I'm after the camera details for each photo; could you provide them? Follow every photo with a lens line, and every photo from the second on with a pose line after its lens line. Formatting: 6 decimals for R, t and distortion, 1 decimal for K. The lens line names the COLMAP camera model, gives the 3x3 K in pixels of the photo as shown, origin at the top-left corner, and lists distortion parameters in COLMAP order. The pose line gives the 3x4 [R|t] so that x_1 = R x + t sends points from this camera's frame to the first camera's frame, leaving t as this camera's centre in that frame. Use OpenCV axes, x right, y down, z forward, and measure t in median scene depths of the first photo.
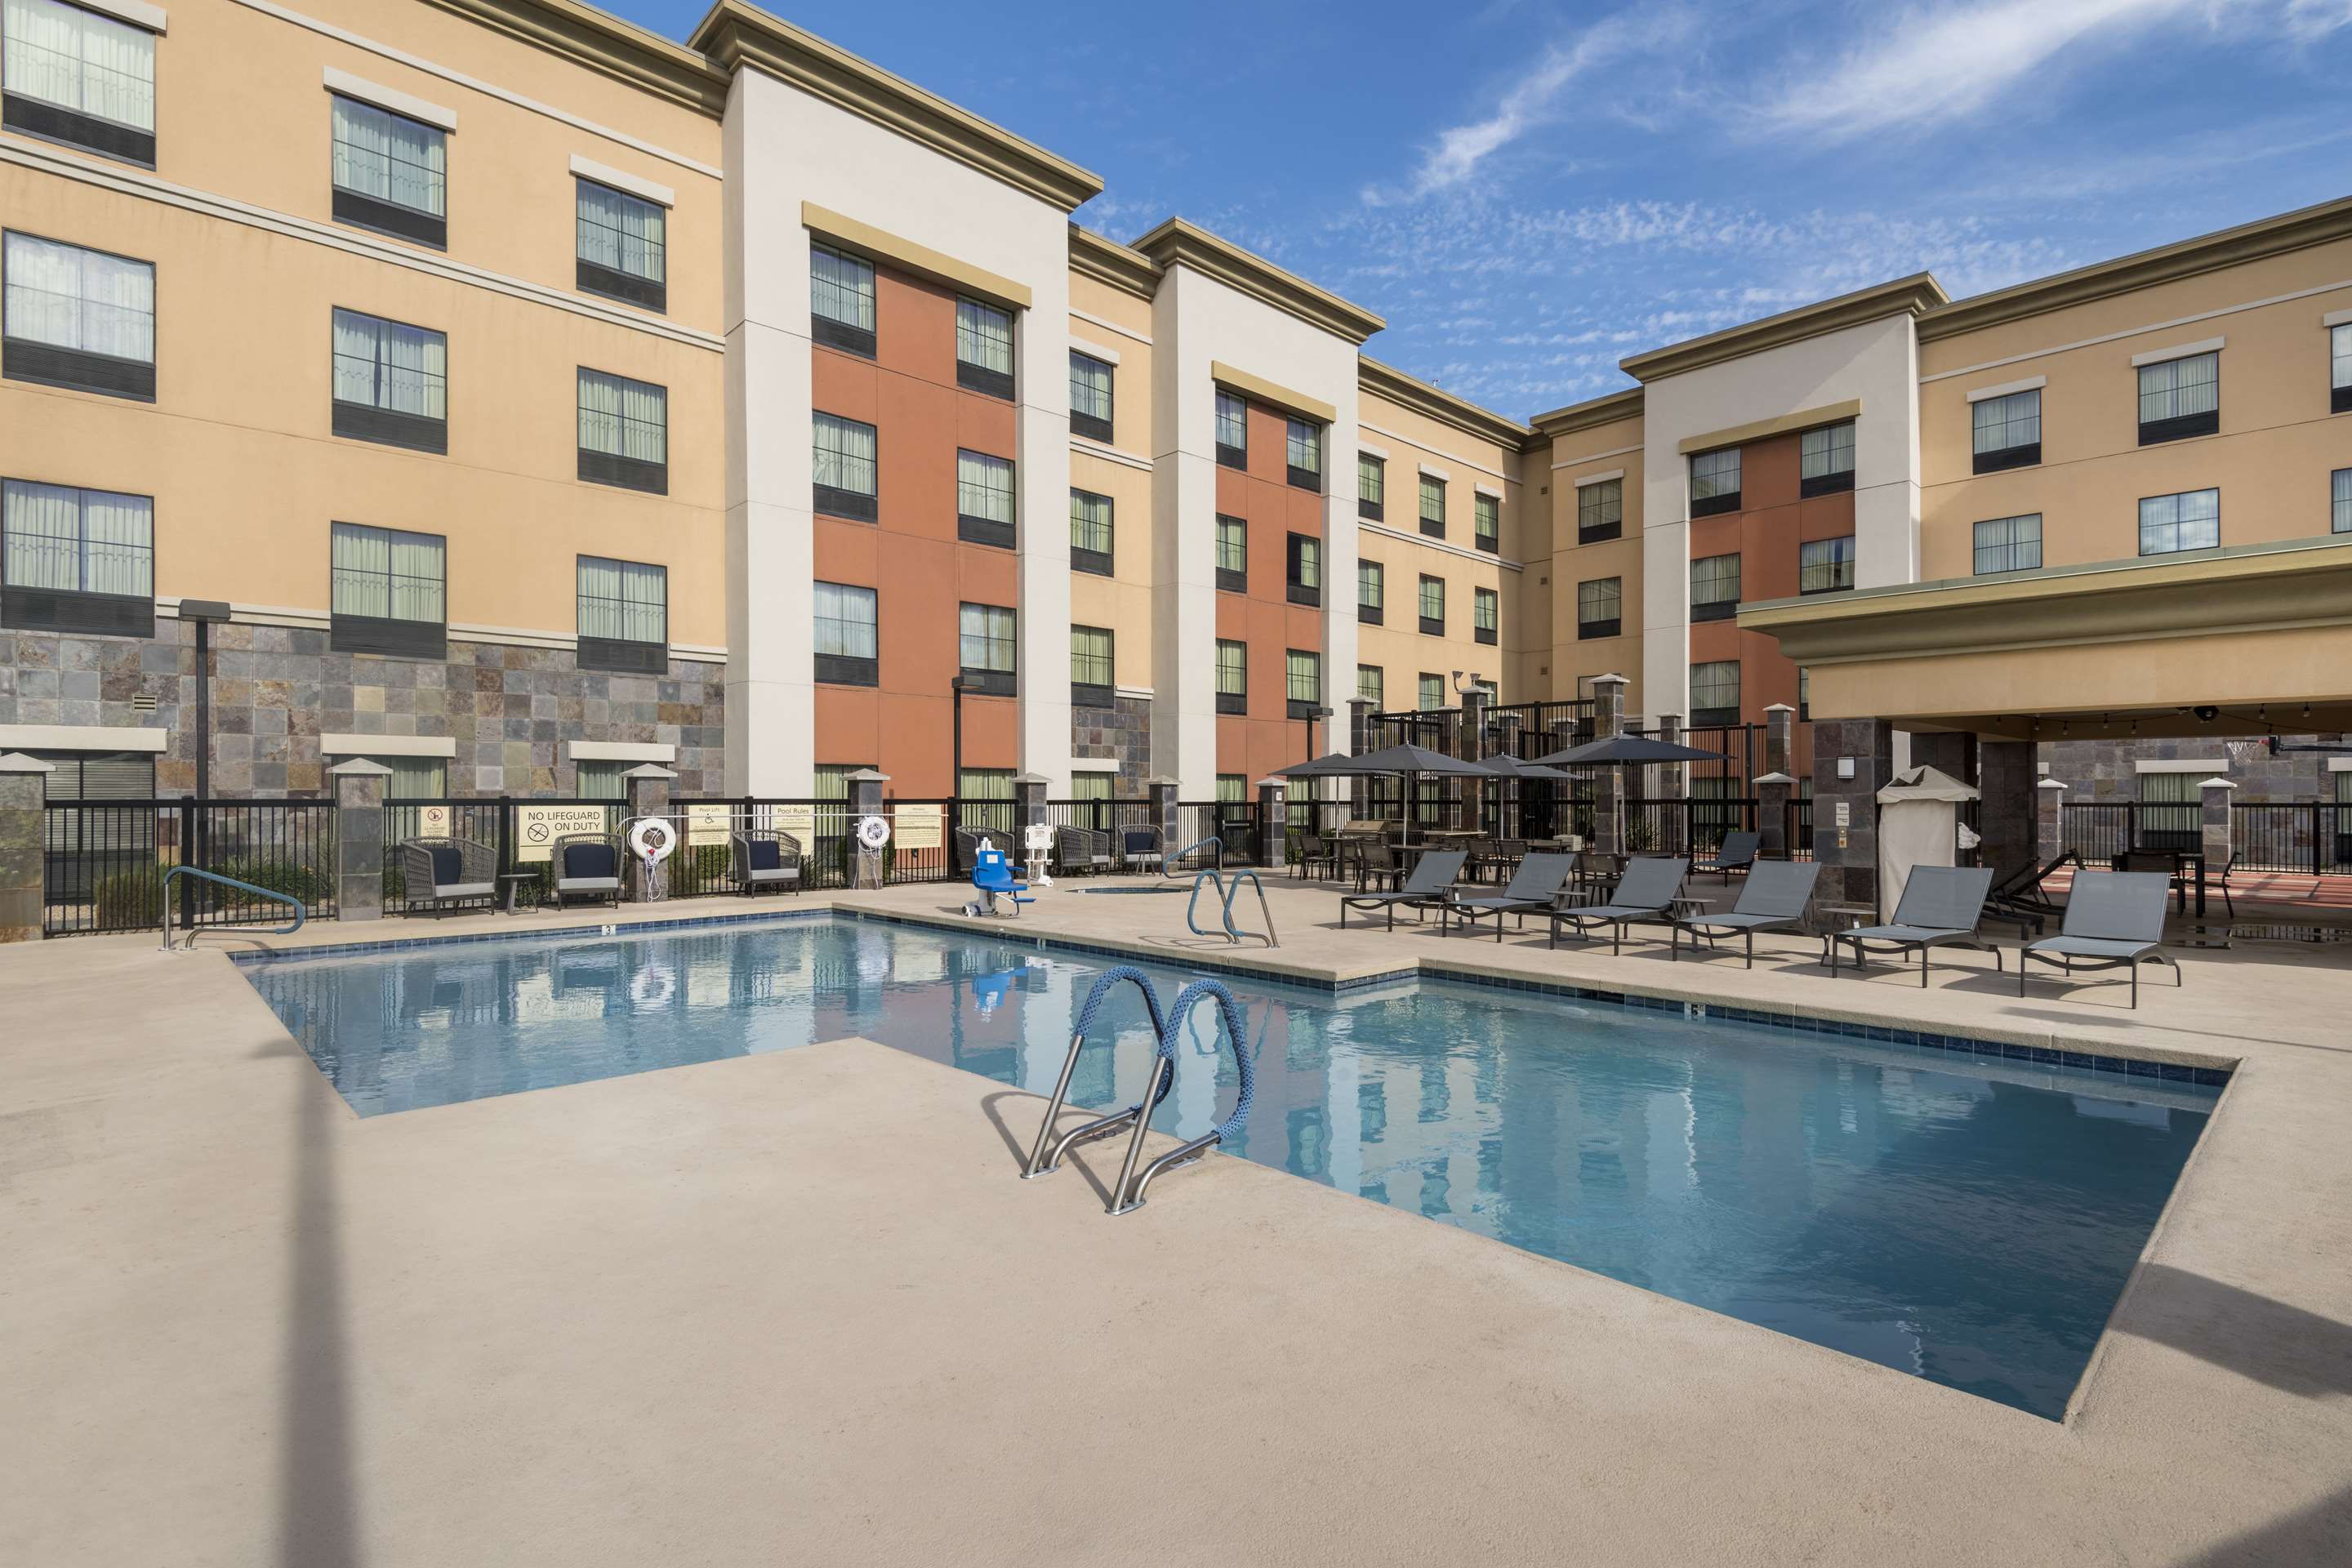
lens RADIAL K [[1099.2, 0, 1169.0], [0, 1099.2, 799.3], [0, 0, 1]] dist [-0.009100, 0.001125]
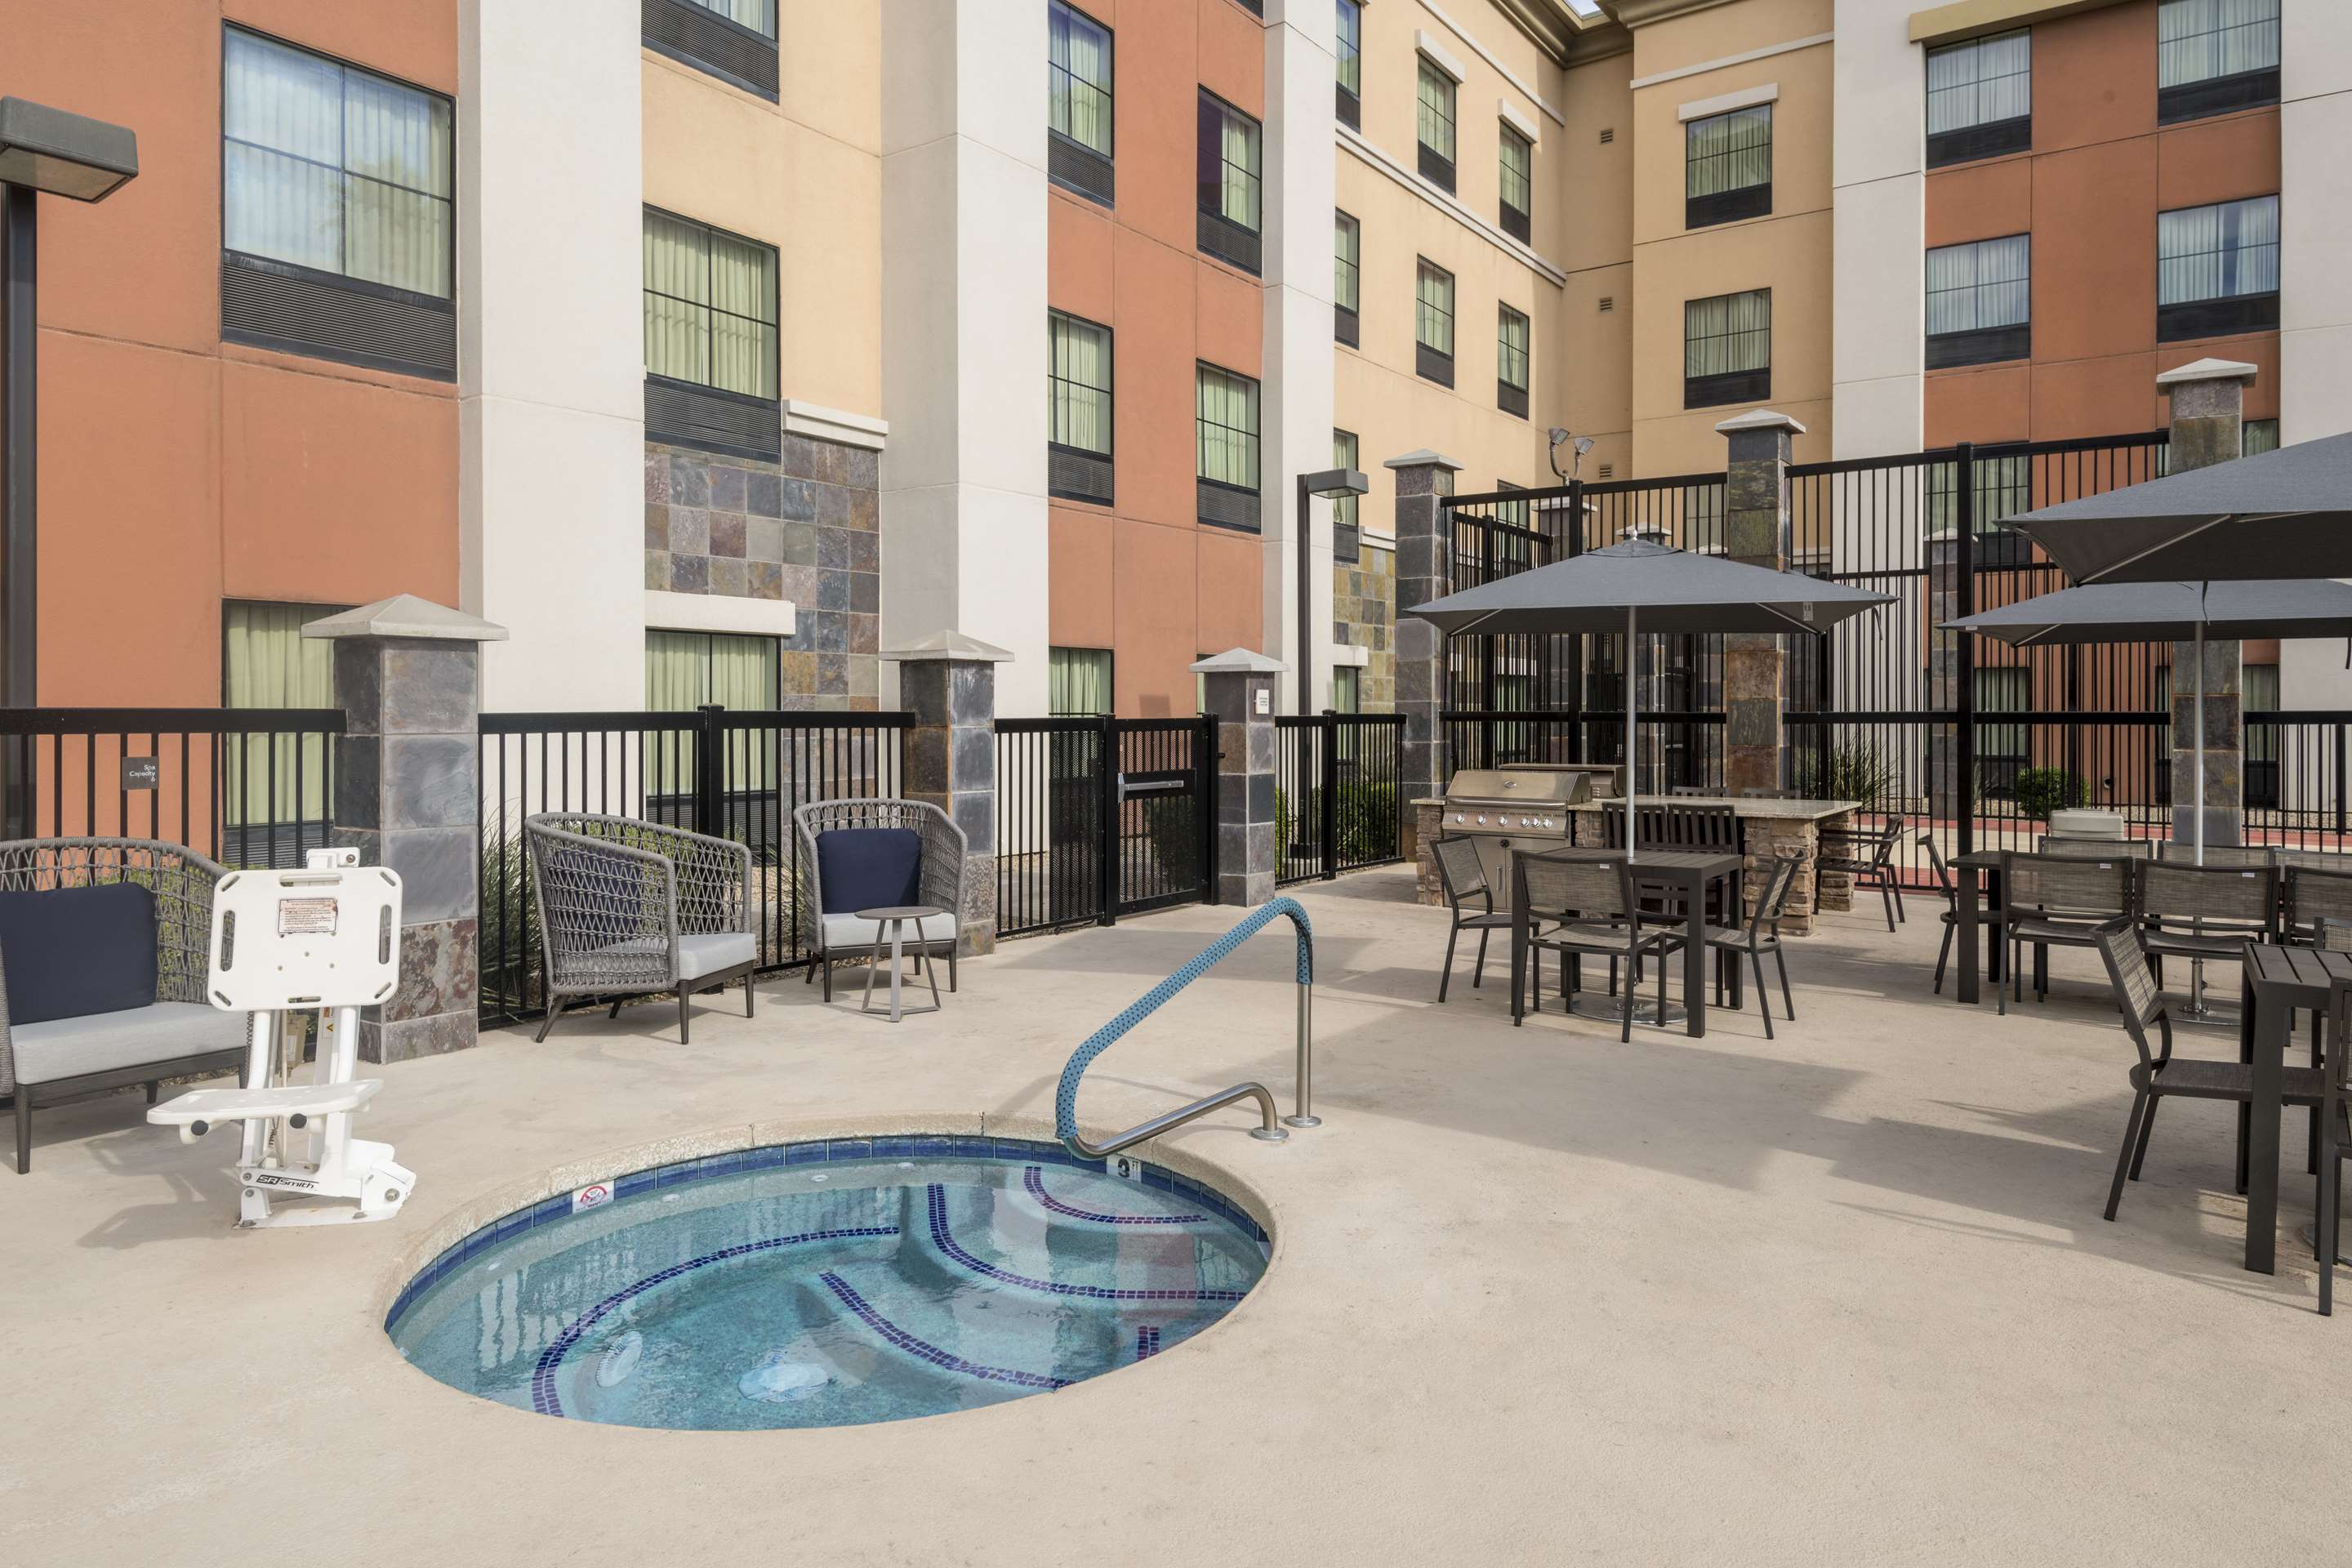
lens RADIAL K [[1482.2, 0, 1174.9], [0, 1482.2, 712.1], [0, 0, 1]] dist [-0.000520, -0.004999]
pose [[0.978679, -0.001323, 0.205391, -0.017704], [0.001012, 0.999998, 0.001618, -0.000105], [-0.205393, -0.001376, 0.978679, 0.377261]]
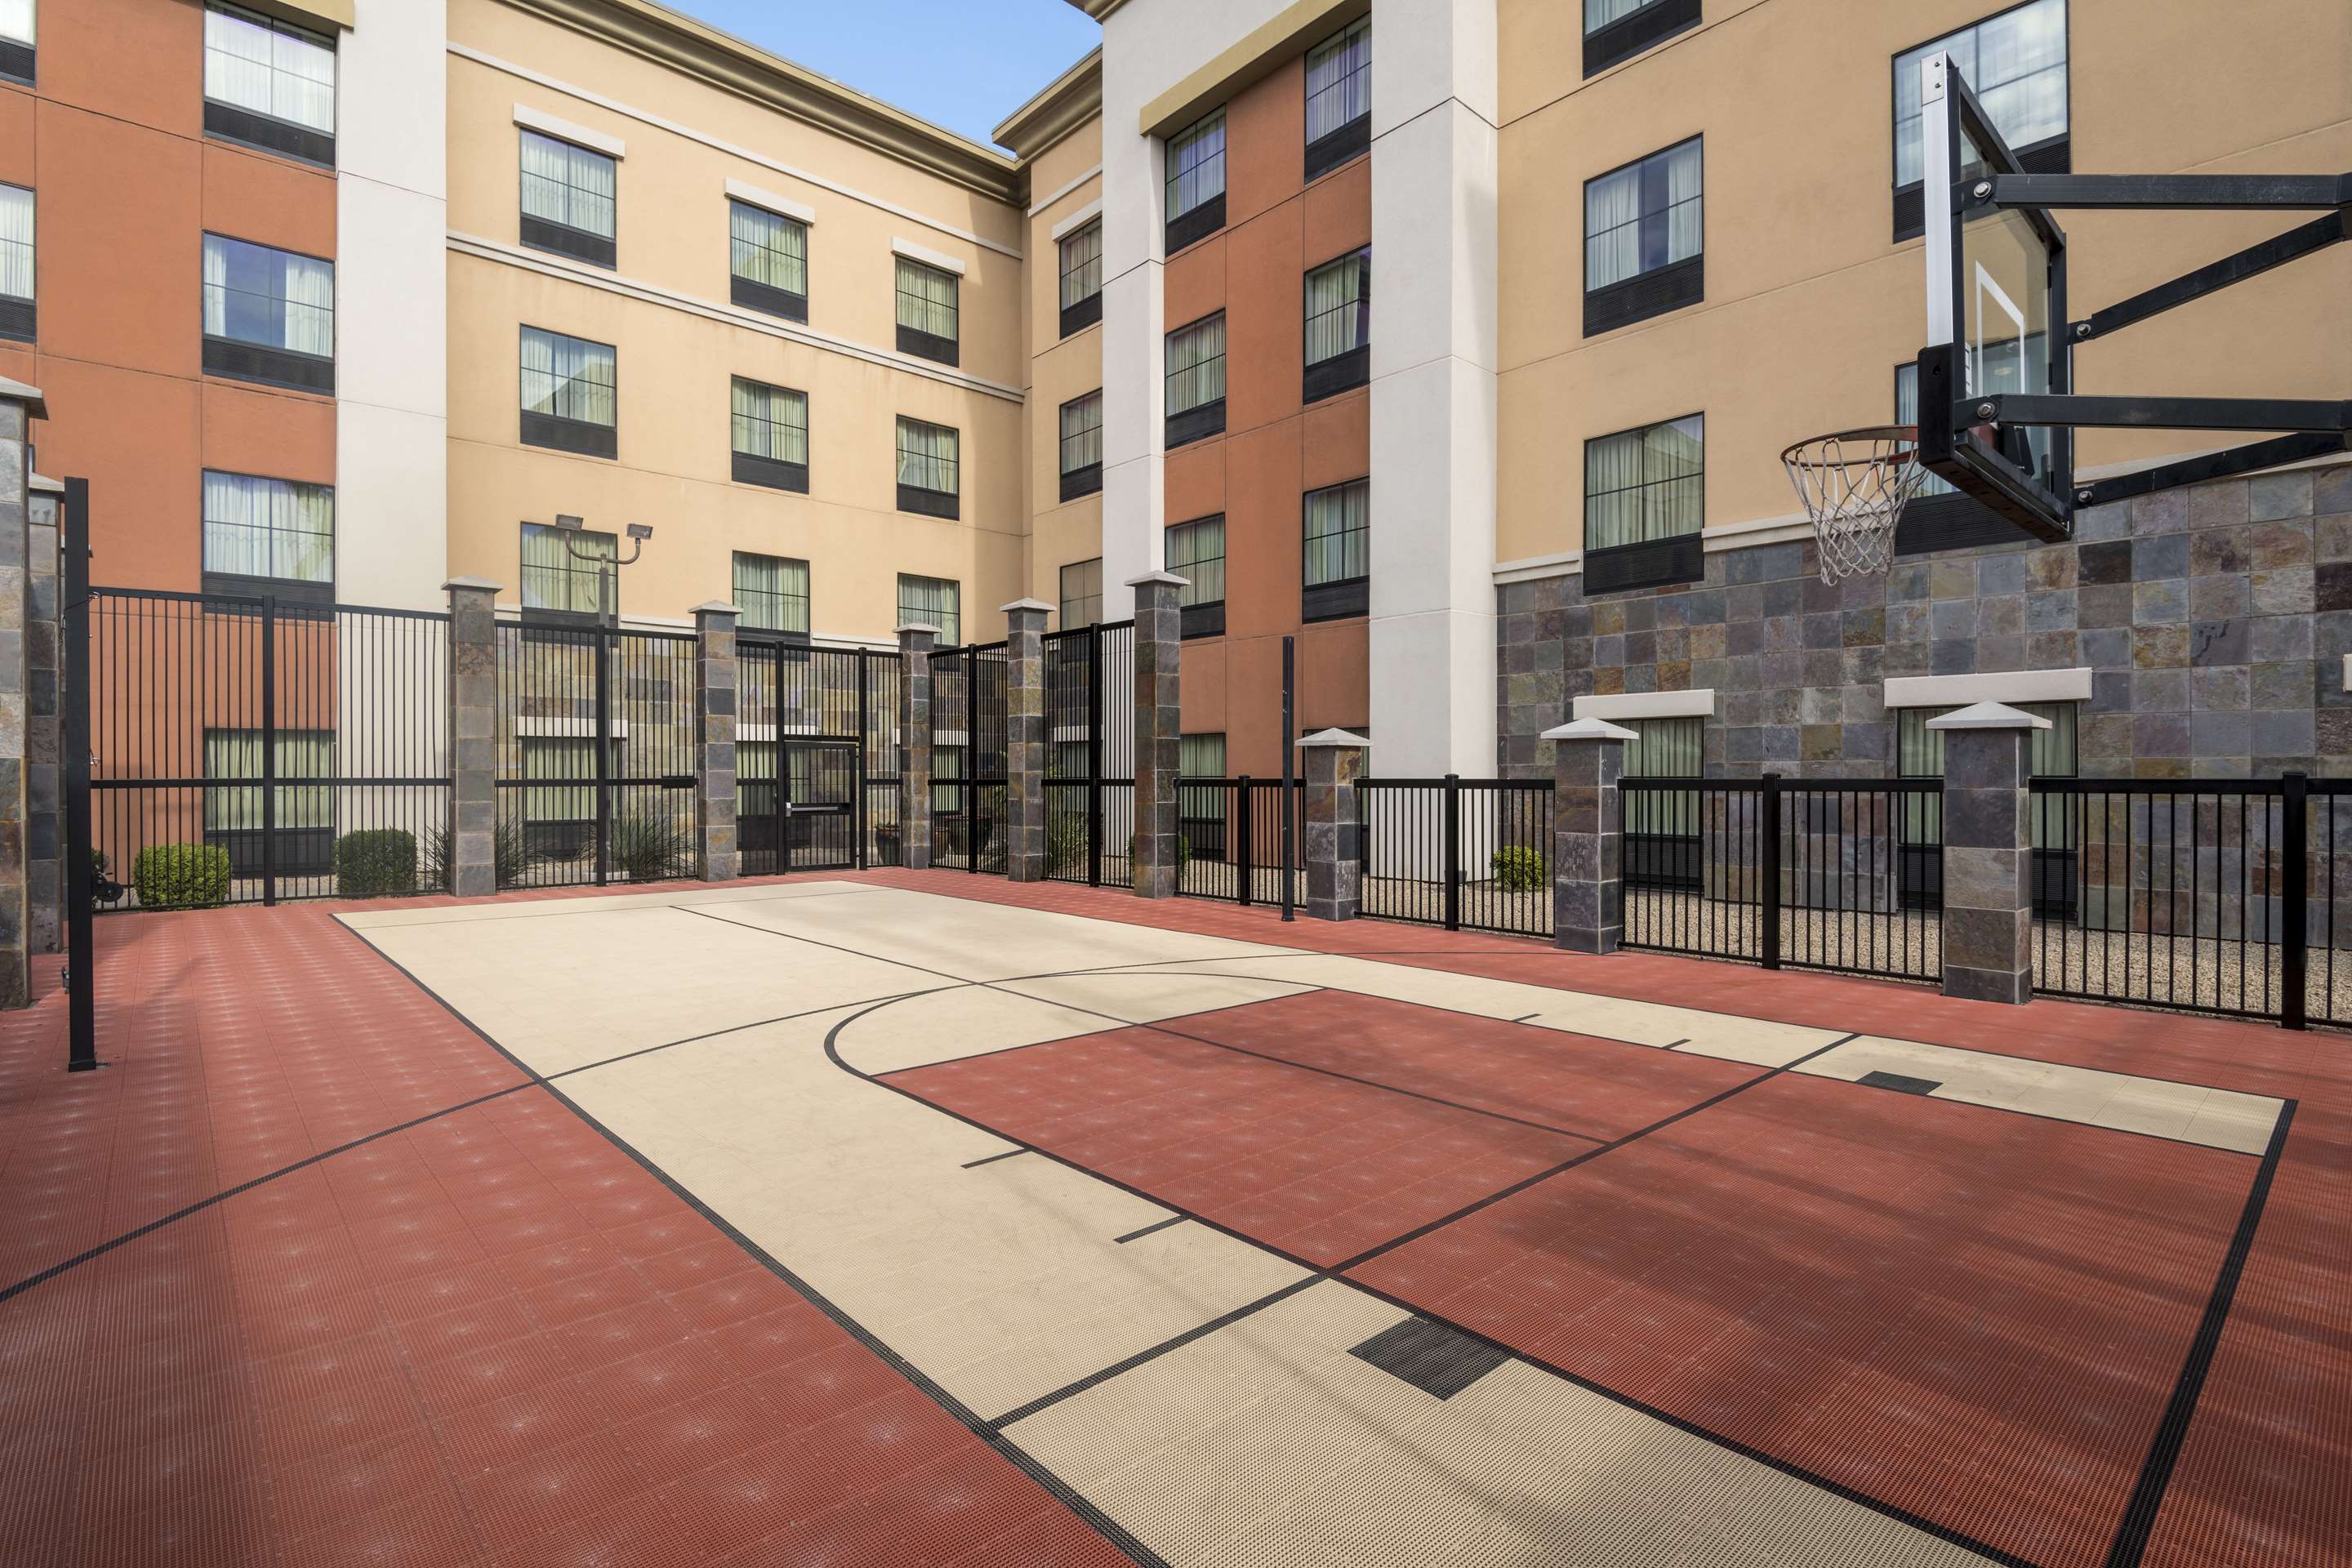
lens RADIAL K [[1108.7, 0, 1178.8], [0, 1108.7, 785.7], [0, 0, 1]] dist [-0.002121, -0.001107]
pose [[0.999989, -0.001669, 0.004465, 0.470434], [0.001643, 0.999981, 0.005877, 0.002009], [-0.004475, -0.005869, 0.999973, 0.442534]]
